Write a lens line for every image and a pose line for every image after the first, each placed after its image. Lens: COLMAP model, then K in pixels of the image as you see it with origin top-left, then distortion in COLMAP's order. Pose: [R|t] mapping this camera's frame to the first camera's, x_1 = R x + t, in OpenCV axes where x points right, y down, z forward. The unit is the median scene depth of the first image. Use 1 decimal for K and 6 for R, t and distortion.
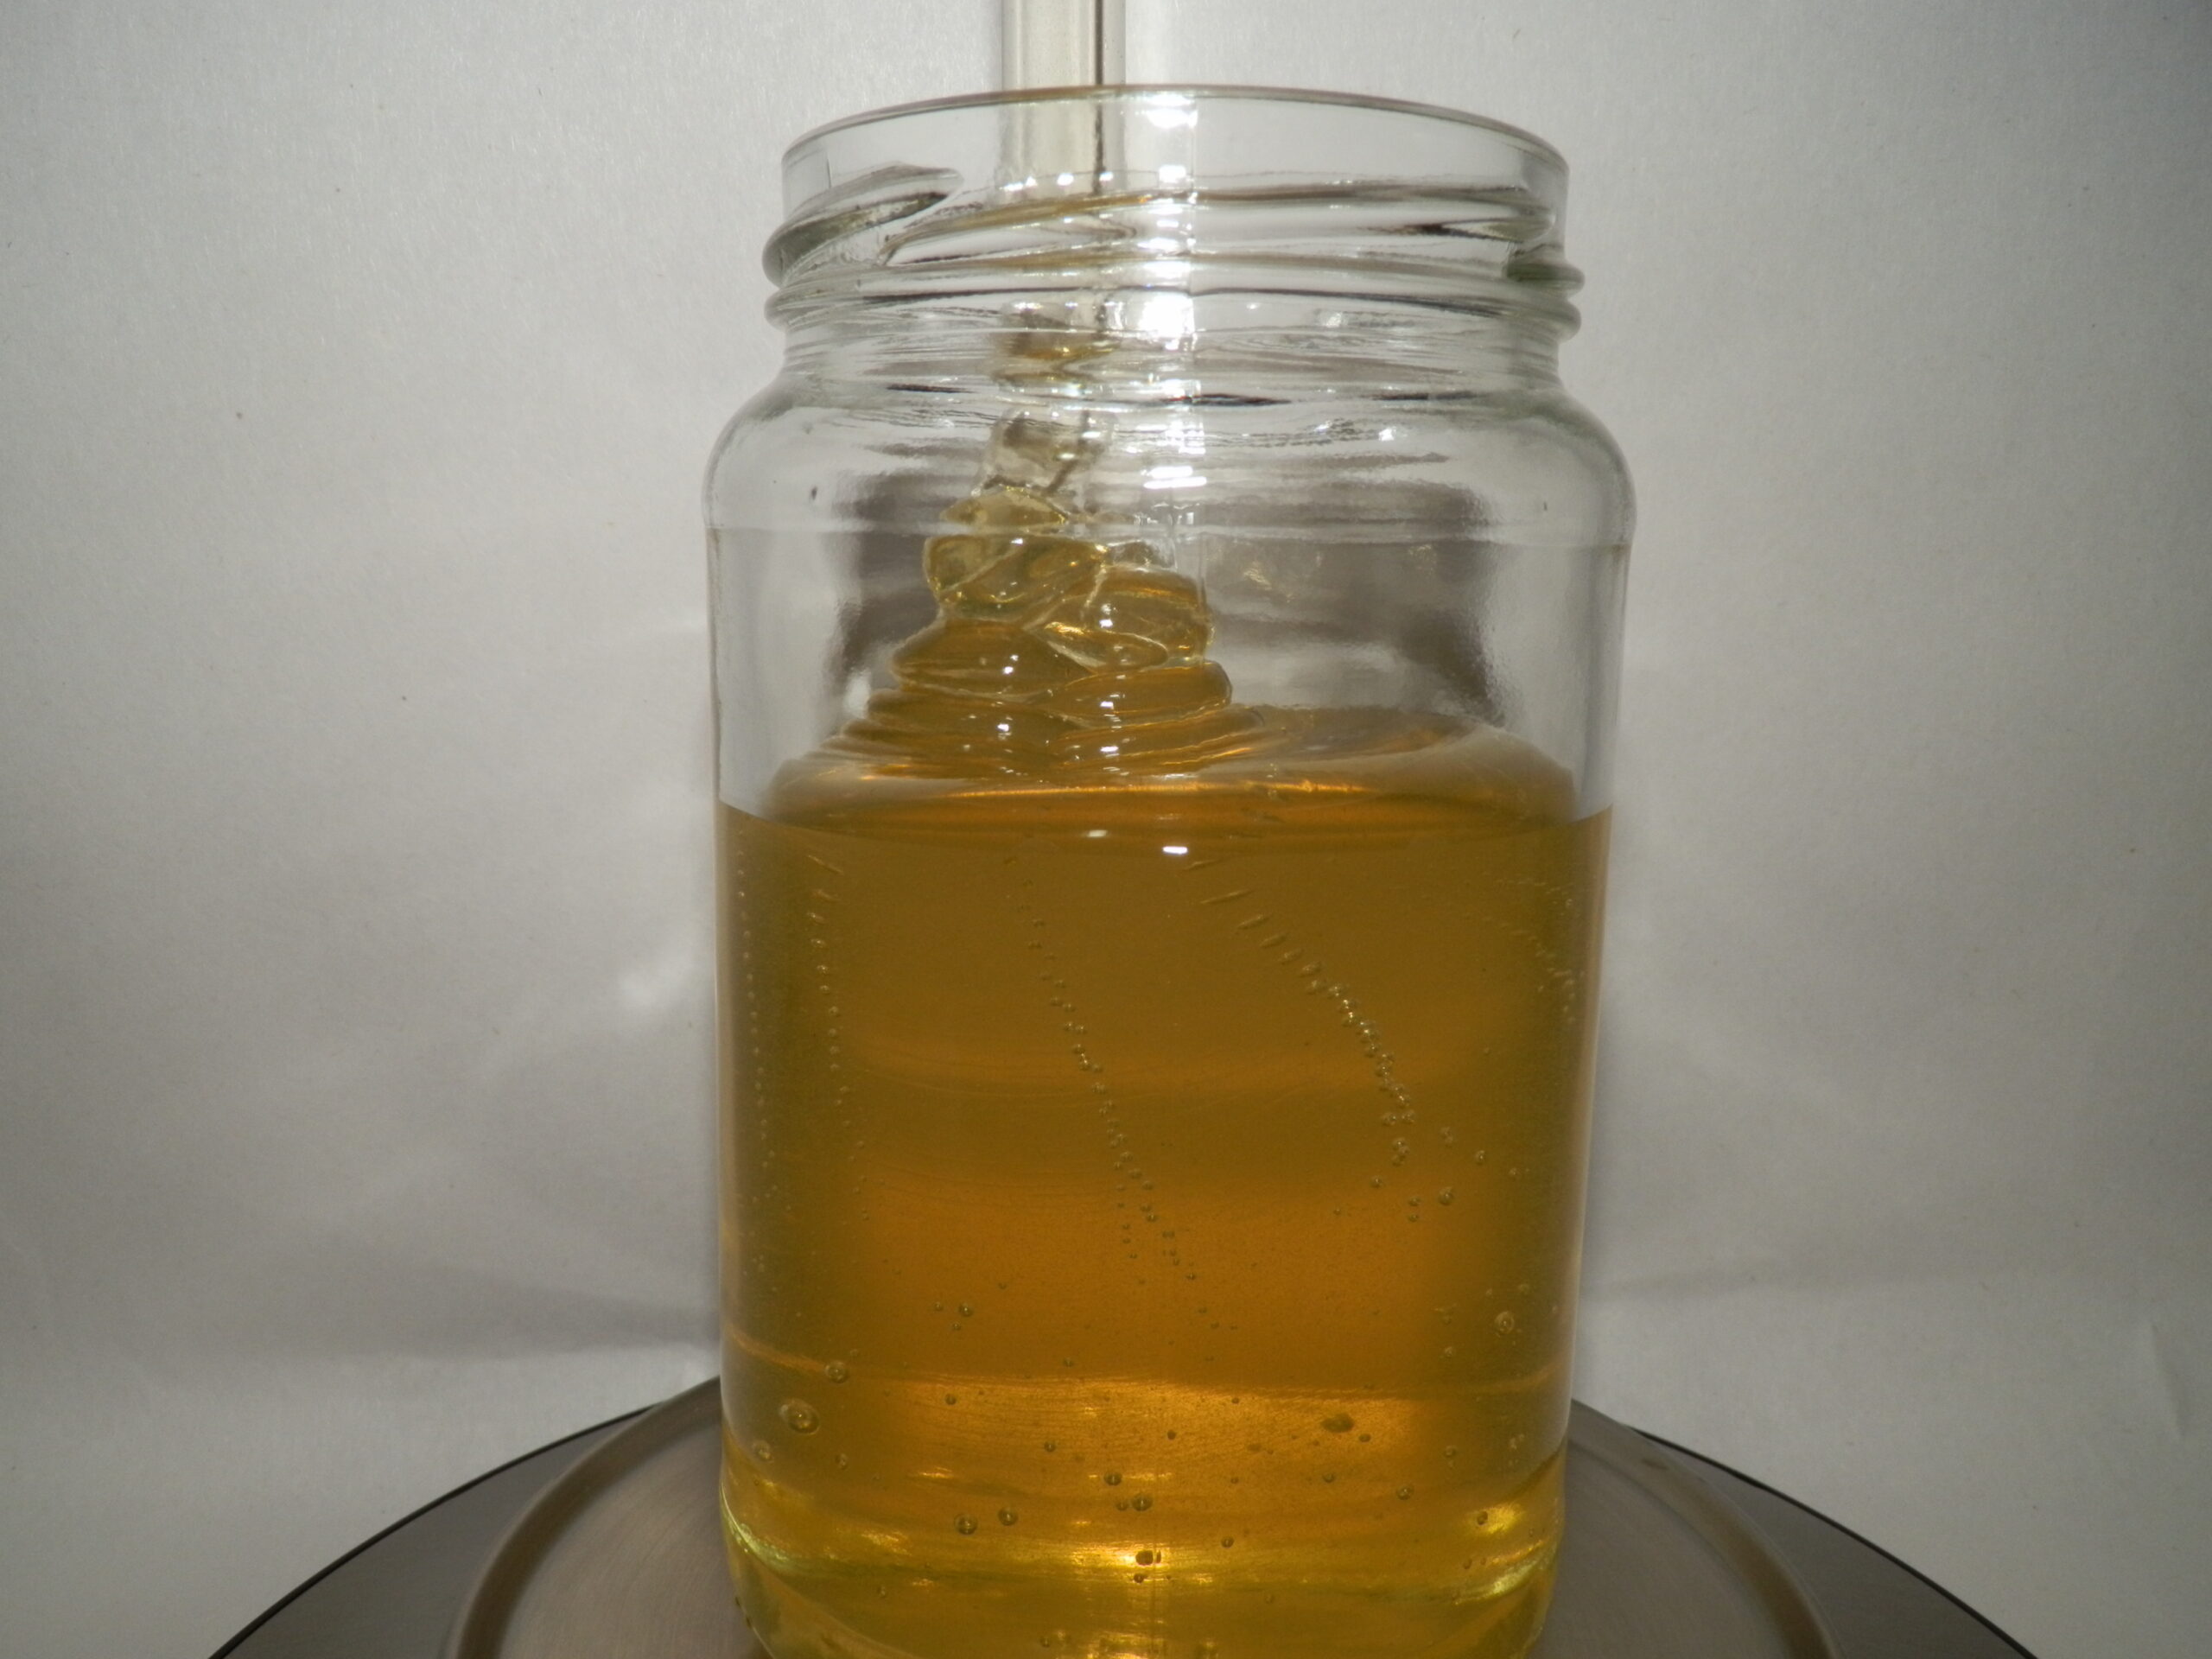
lens RADIAL K [[1836.5, 0, 1101.4], [0, 1836.5, 837.8], [0, 0, 1]] dist [0.003811, -0.021205]
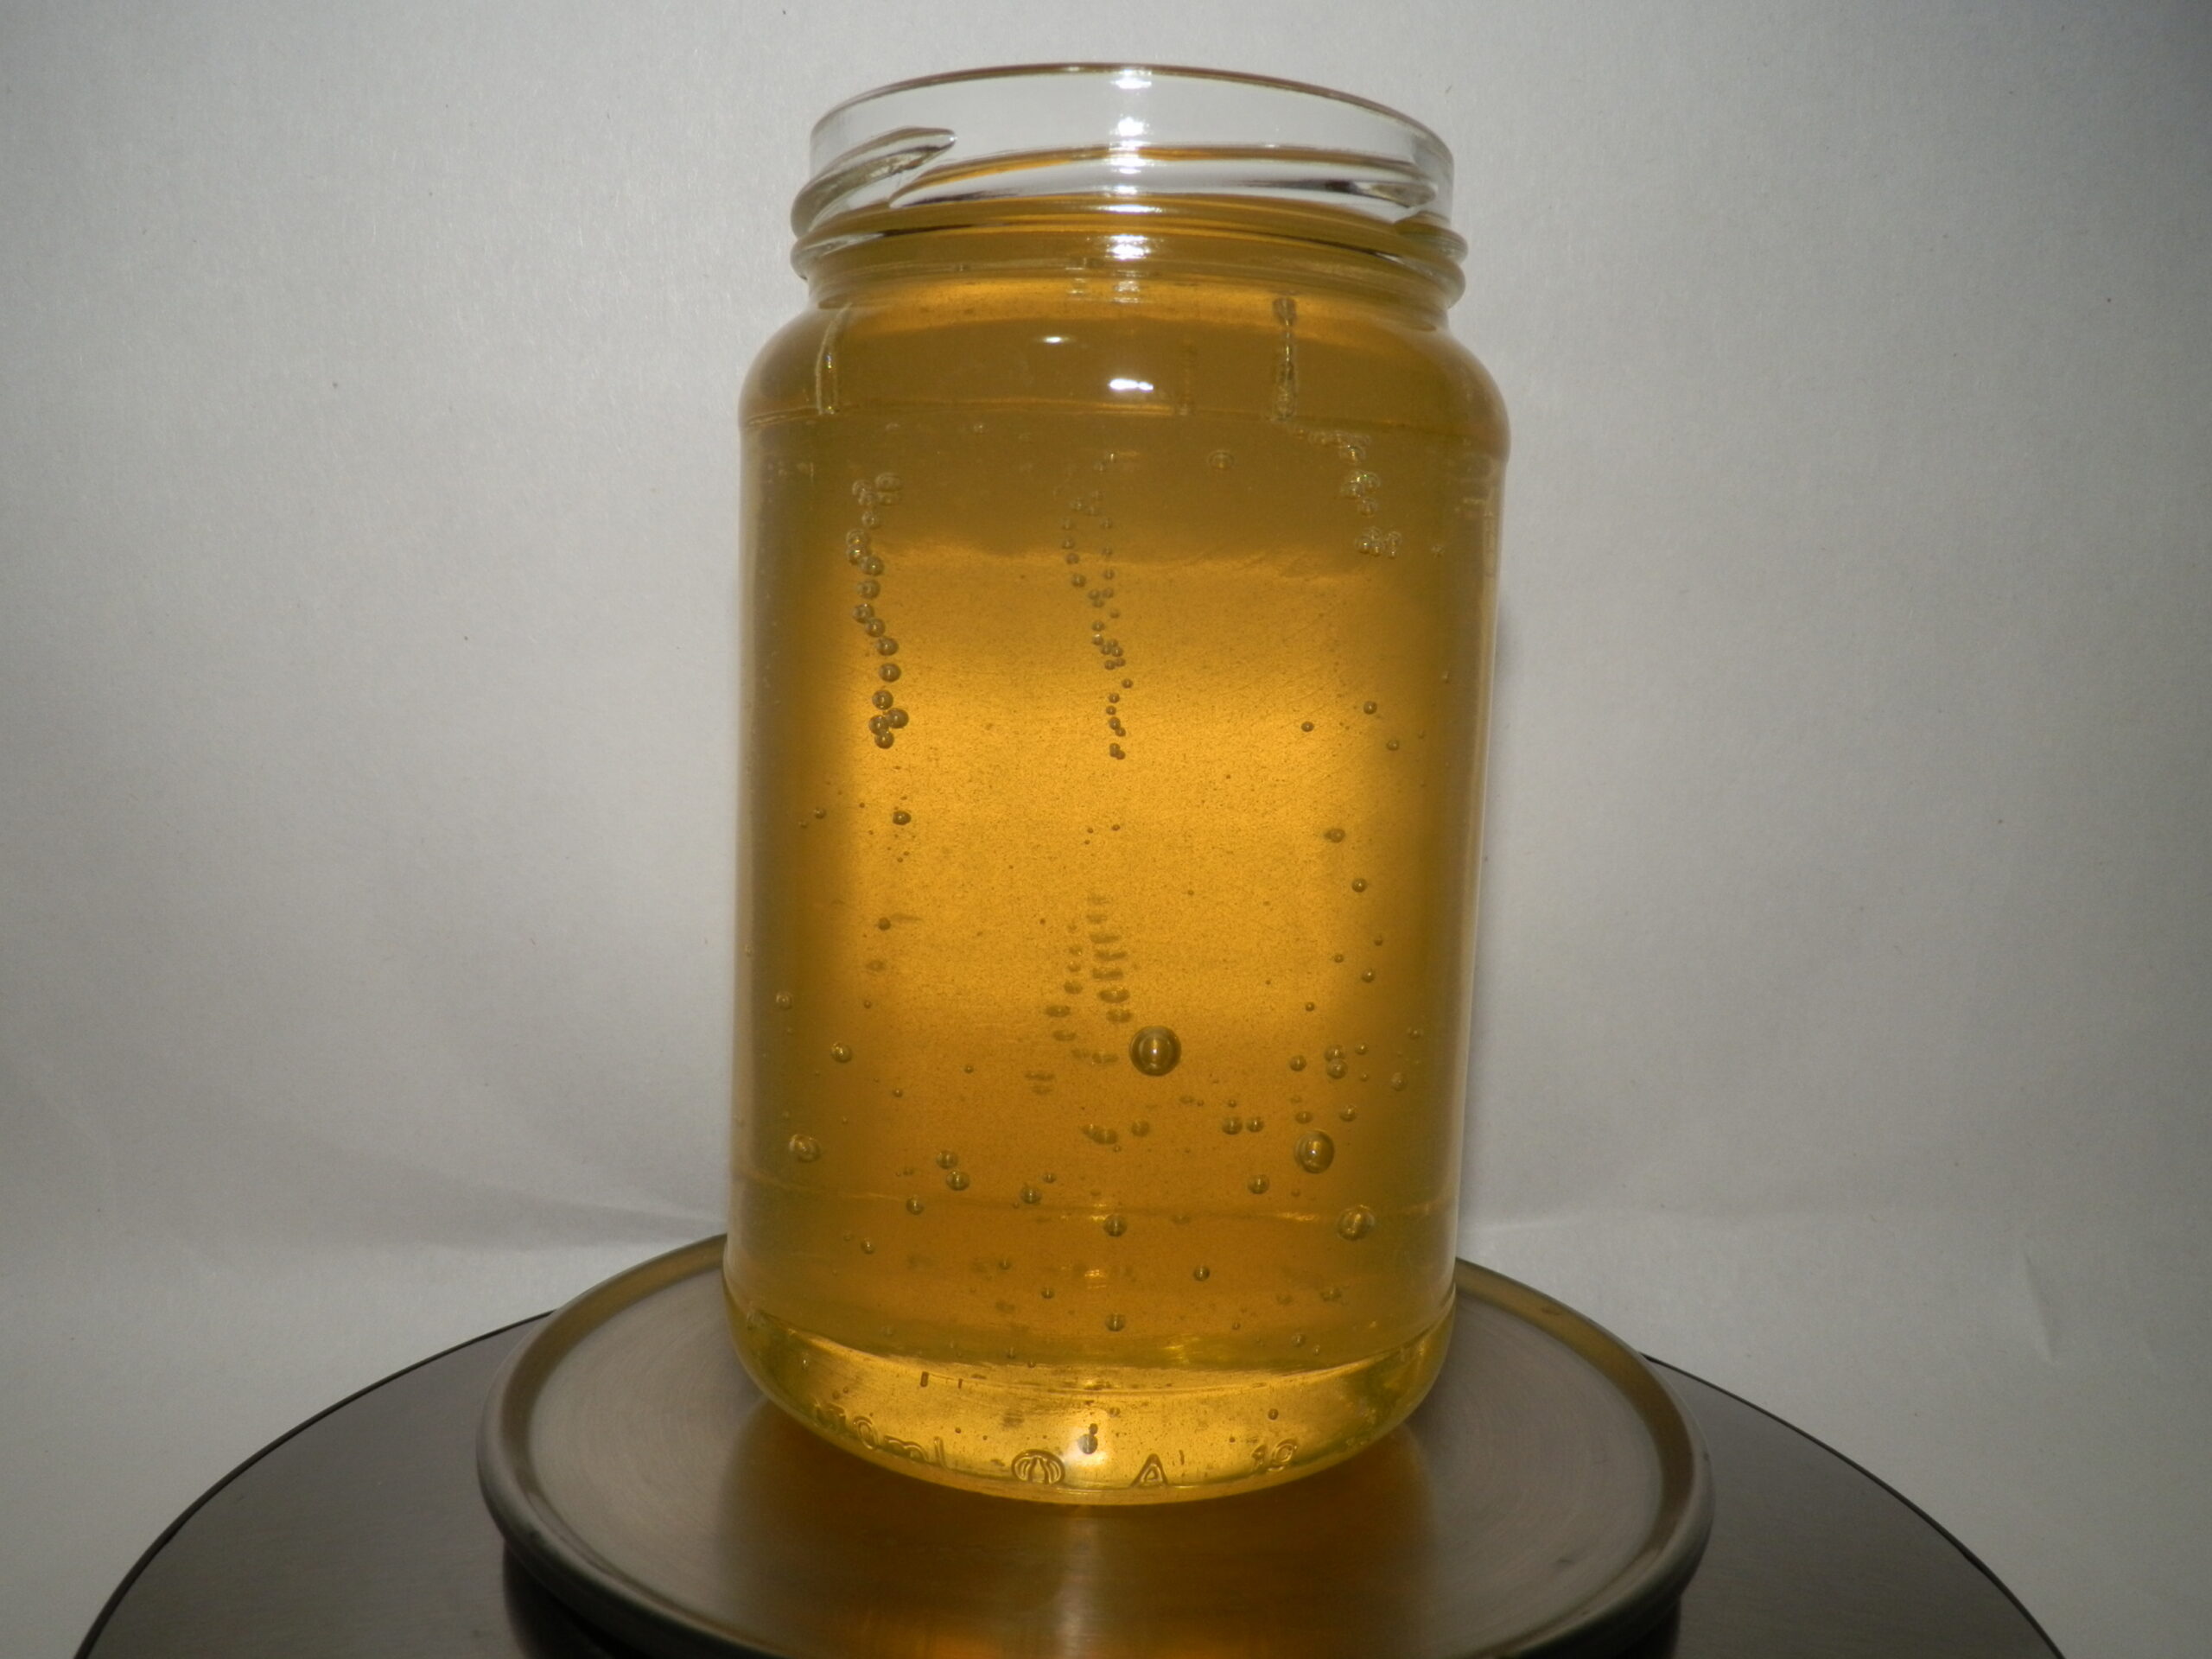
lens RADIAL K [[1836.5, 0, 1106.4], [0, 1836.5, 845.8], [0, 0, 1]] dist [0.003811, -0.021205]
pose [[0.999756, 0.021691, 0.004126, 0.014767], [-0.021386, 0.997756, -0.063441, 0.121683], [-0.005493, 0.063337, 0.997977, -0.133170]]
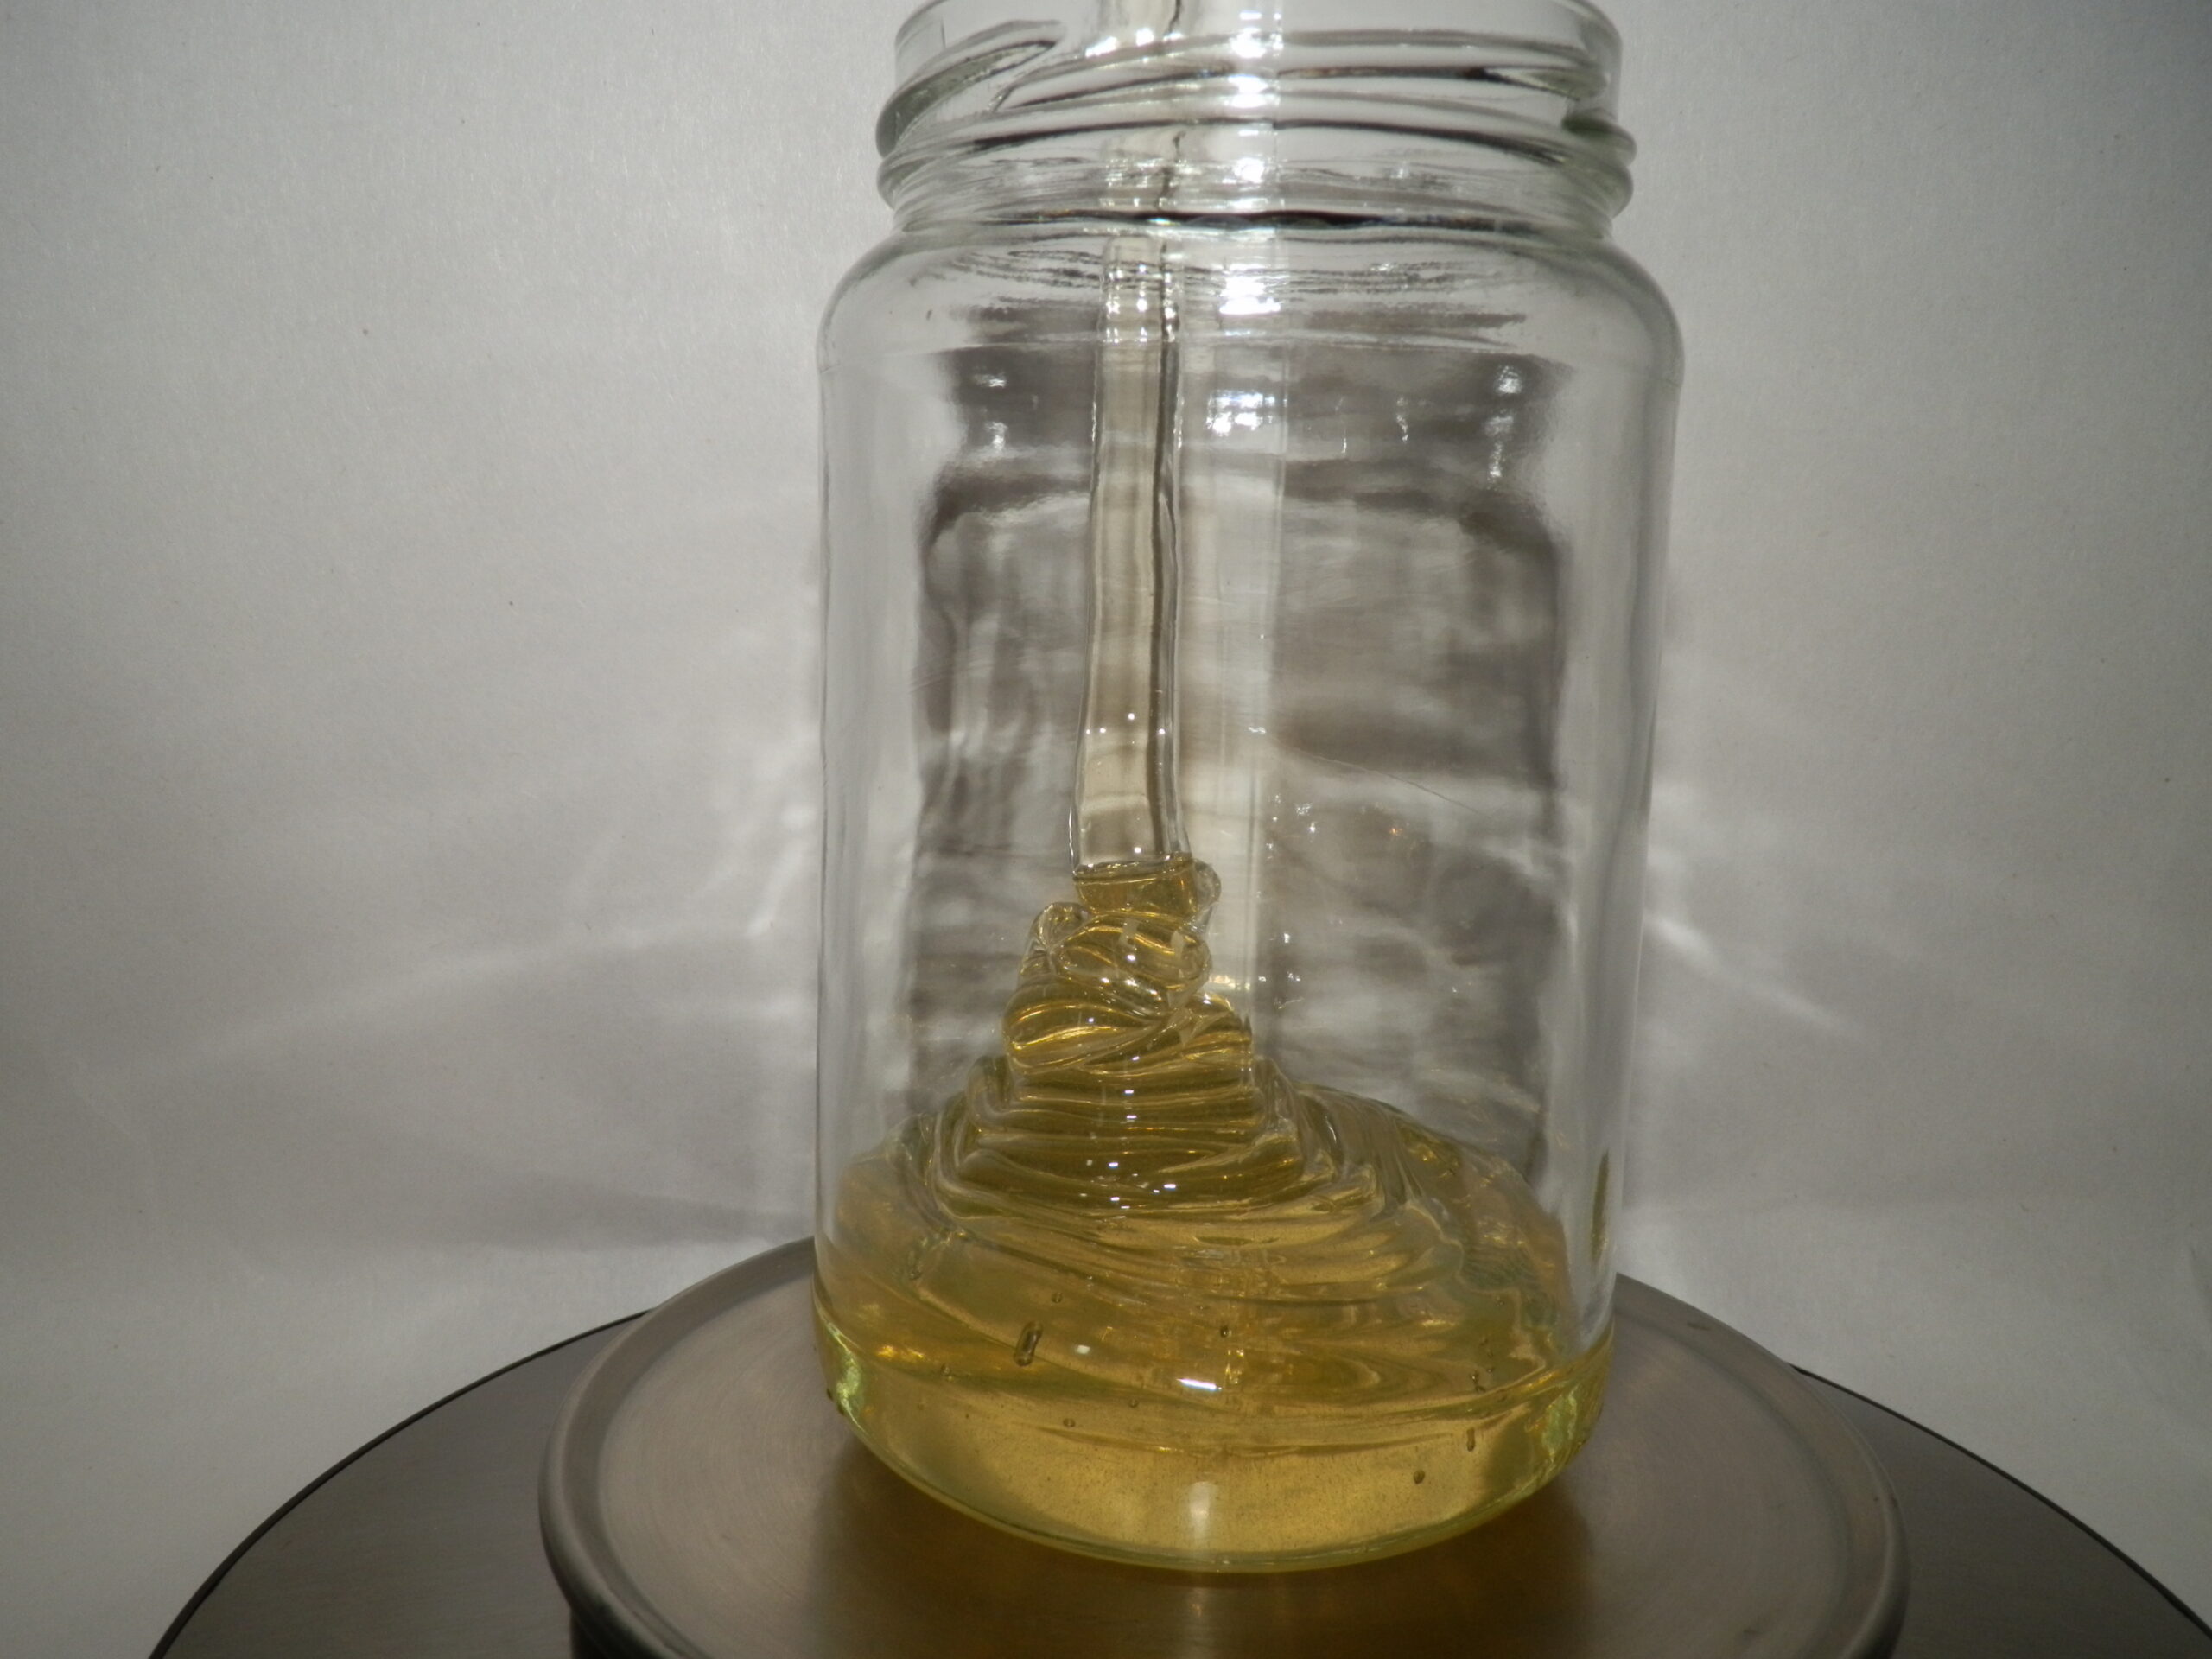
lens RADIAL K [[1836.5, 0, 1102.7], [0, 1836.5, 849.5], [0, 0, 1]] dist [0.003811, -0.021205]
pose [[0.999702, 0.011538, -0.021512, -0.015215], [-0.012221, 0.999417, -0.031870, 0.100310], [0.021132, 0.032123, 0.999260, -0.047874]]
